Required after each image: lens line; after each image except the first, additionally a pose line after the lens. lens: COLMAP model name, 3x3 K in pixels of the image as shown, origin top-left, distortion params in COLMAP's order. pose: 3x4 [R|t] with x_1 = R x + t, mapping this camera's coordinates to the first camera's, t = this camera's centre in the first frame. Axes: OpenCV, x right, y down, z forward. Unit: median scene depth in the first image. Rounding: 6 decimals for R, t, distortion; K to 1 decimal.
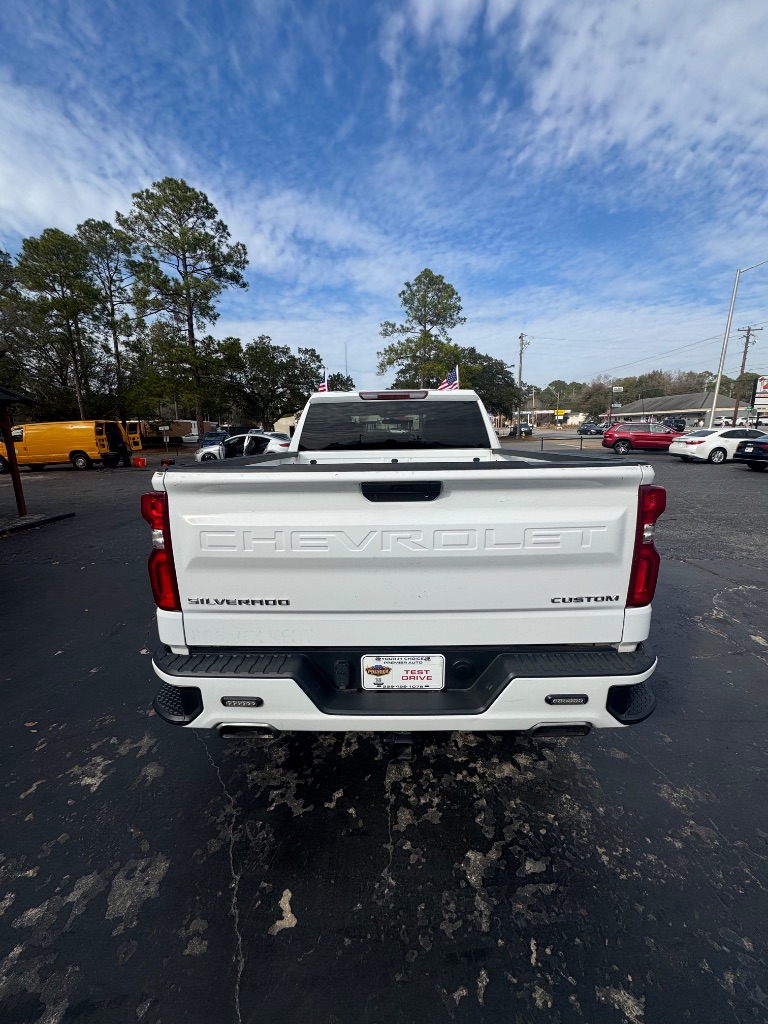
lens RADIAL K [[412.9, 0, 383.1], [0, 412.9, 512.3], [0, 0, 1]] dist [-0.001832, 0.000114]
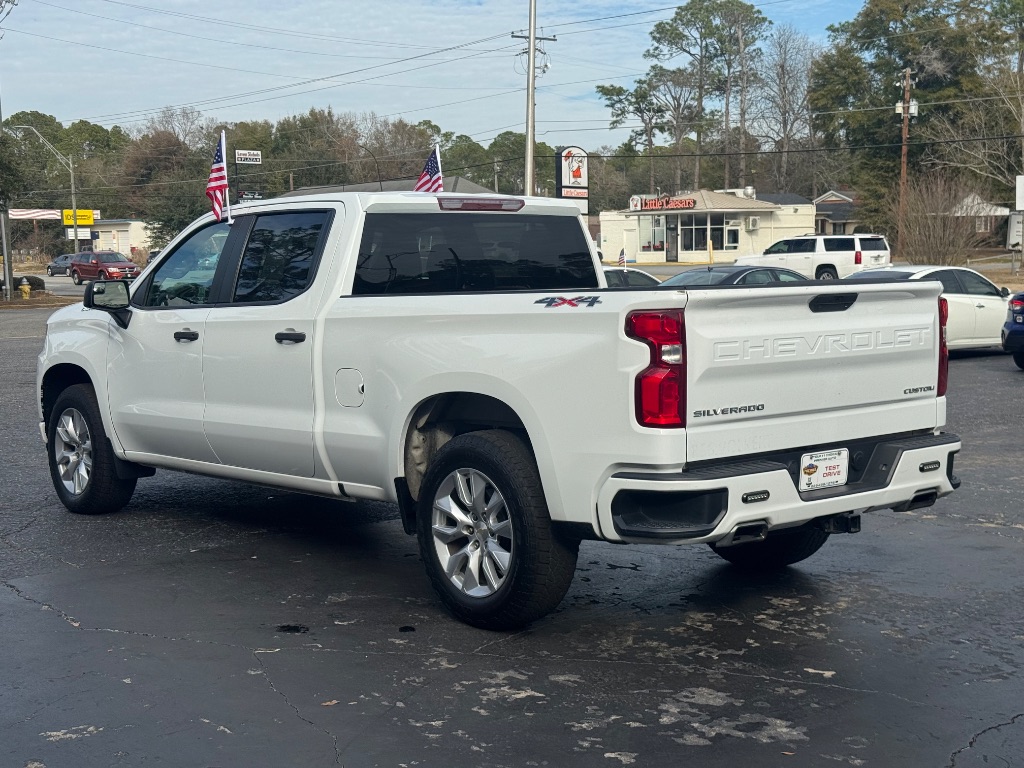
lens RADIAL K [[1456.0, 0, 512.3], [0, 1456.0, 386.0], [0, 0, 1]] dist [0.118005, 0.000000]
pose [[0.751611, -0.051755, 0.657573, -3.195296], [0.130978, 0.988776, -0.071886, 0.344448], [-0.646471, 0.140158, 0.749954, -1.452937]]
